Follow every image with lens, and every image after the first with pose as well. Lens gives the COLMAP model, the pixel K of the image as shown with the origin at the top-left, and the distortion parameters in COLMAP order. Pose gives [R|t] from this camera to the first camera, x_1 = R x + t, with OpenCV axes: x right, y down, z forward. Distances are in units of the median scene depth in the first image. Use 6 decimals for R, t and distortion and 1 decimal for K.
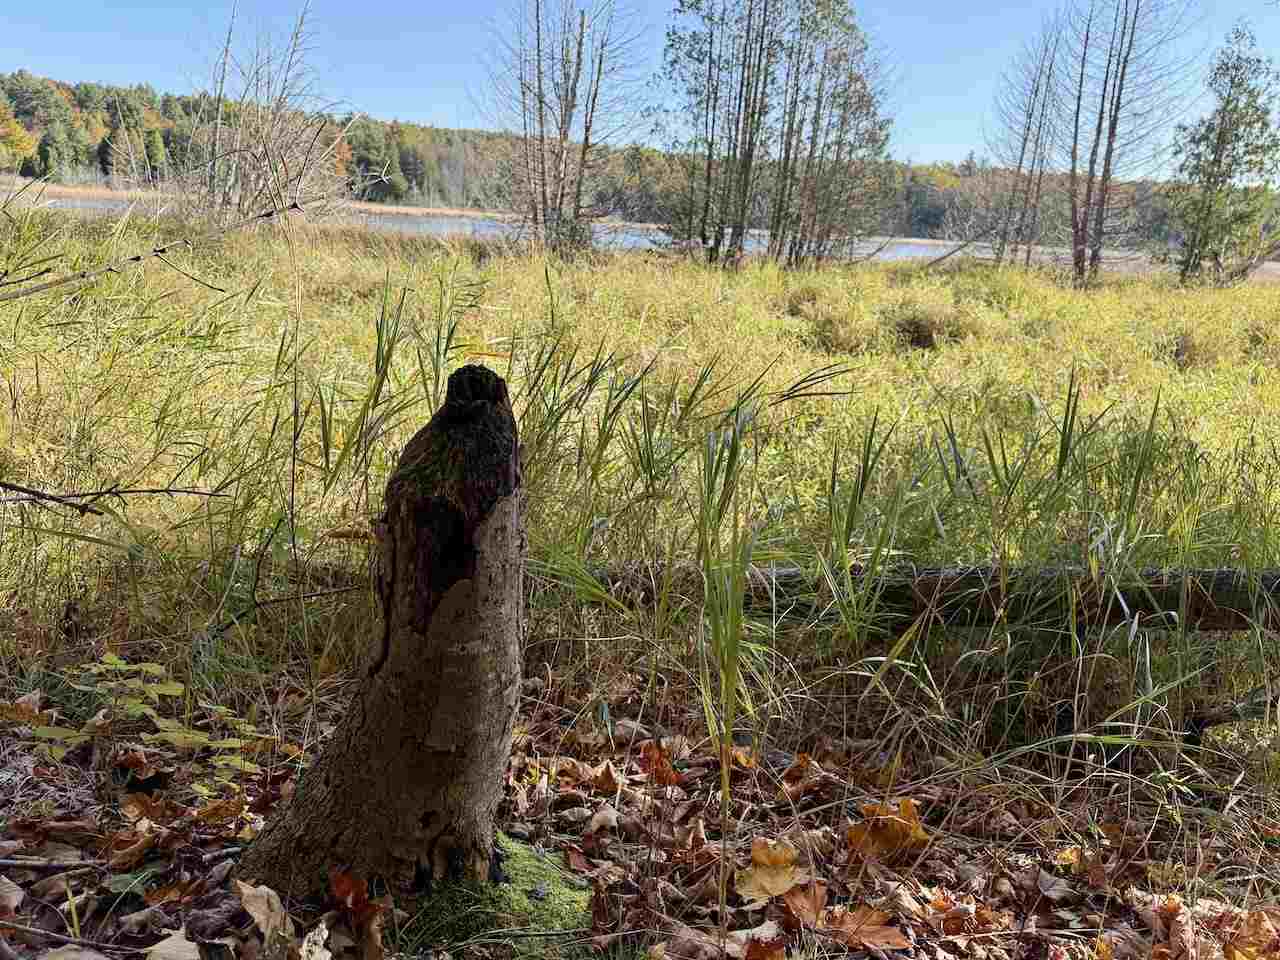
lens RADIAL K [[899.5, 0, 642.8], [0, 899.5, 485.8], [0, 0, 1]] dist [0.043719, -0.043050]
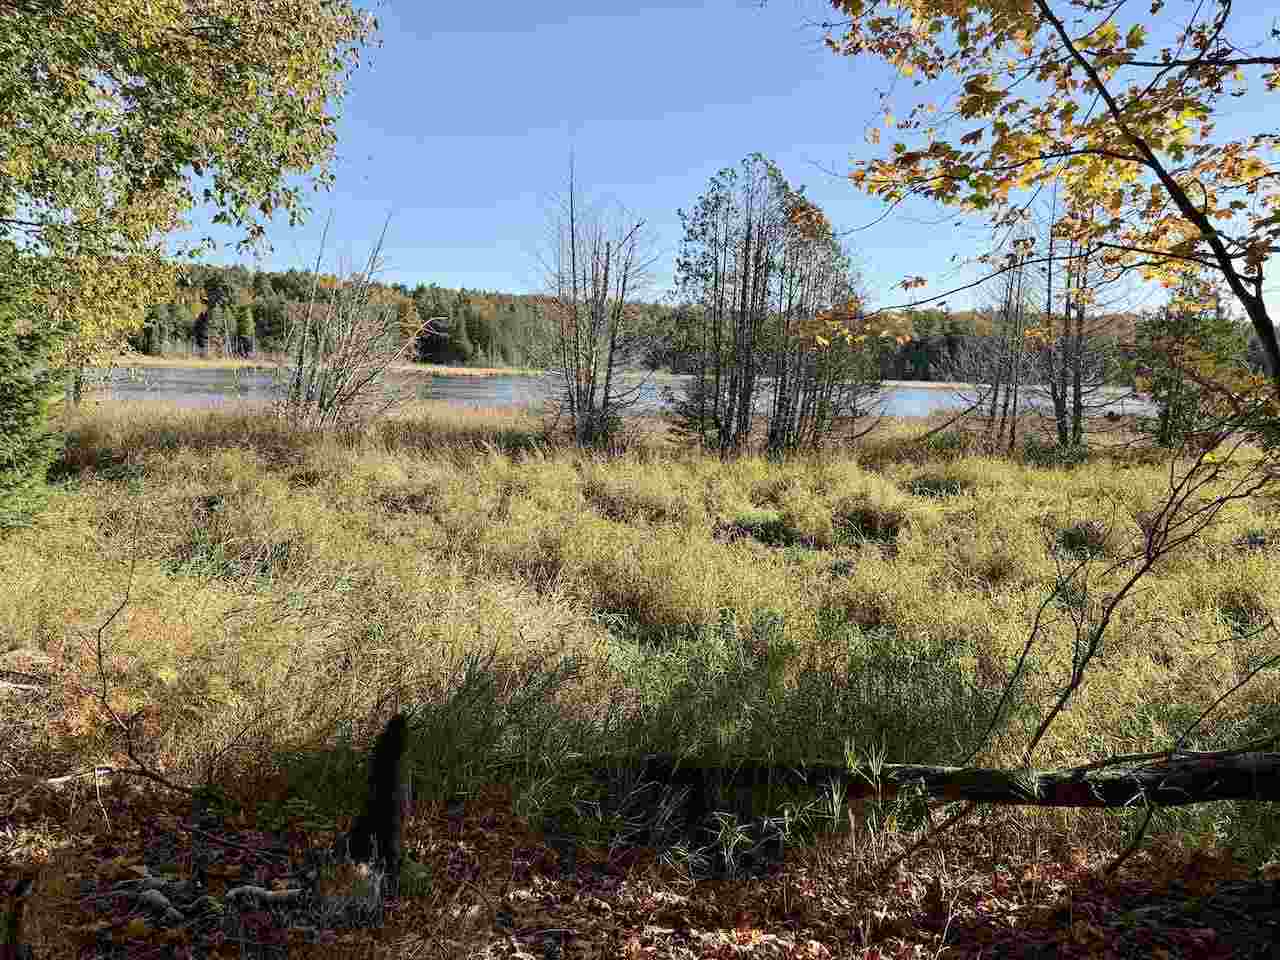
lens RADIAL K [[890.1, 0, 645.1], [0, 890.1, 501.9], [0, 0, 1]] dist [0.050468, -0.004443]
pose [[0.997987, -0.018702, -0.060607, 0.043398], [0.010267, 0.990573, -0.136601, -0.019681], [0.062590, 0.135704, 0.988770, -0.109771]]
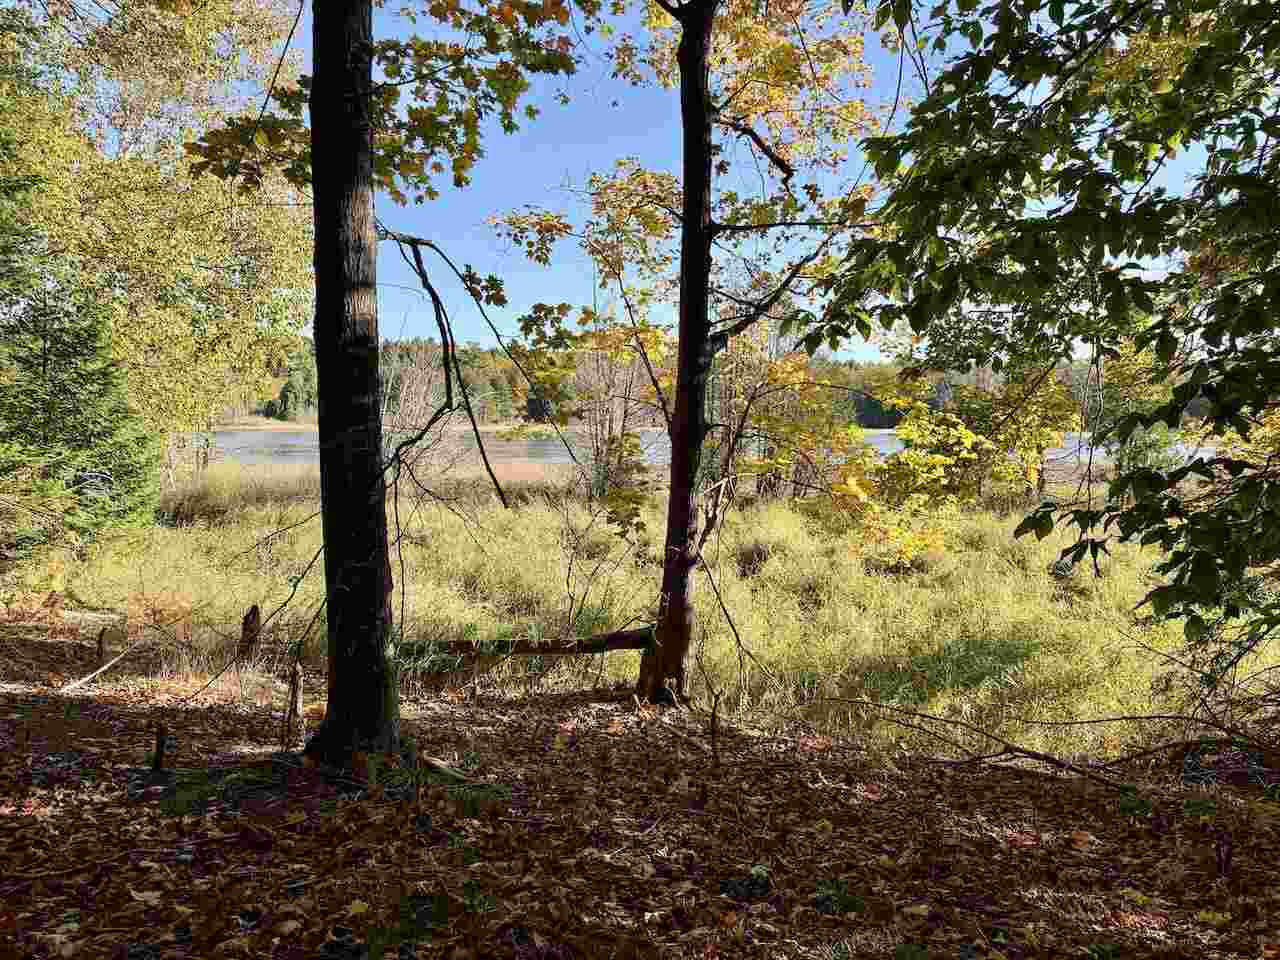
lens RADIAL K [[899.5, 0, 642.8], [0, 899.5, 485.8], [0, 0, 1]] dist [0.043719, -0.043050]
pose [[0.982187, -0.030458, -0.185423, 0.173619], [-0.010114, 0.976776, -0.214024, 0.012846], [0.187635, 0.212087, 0.959068, -0.244866]]
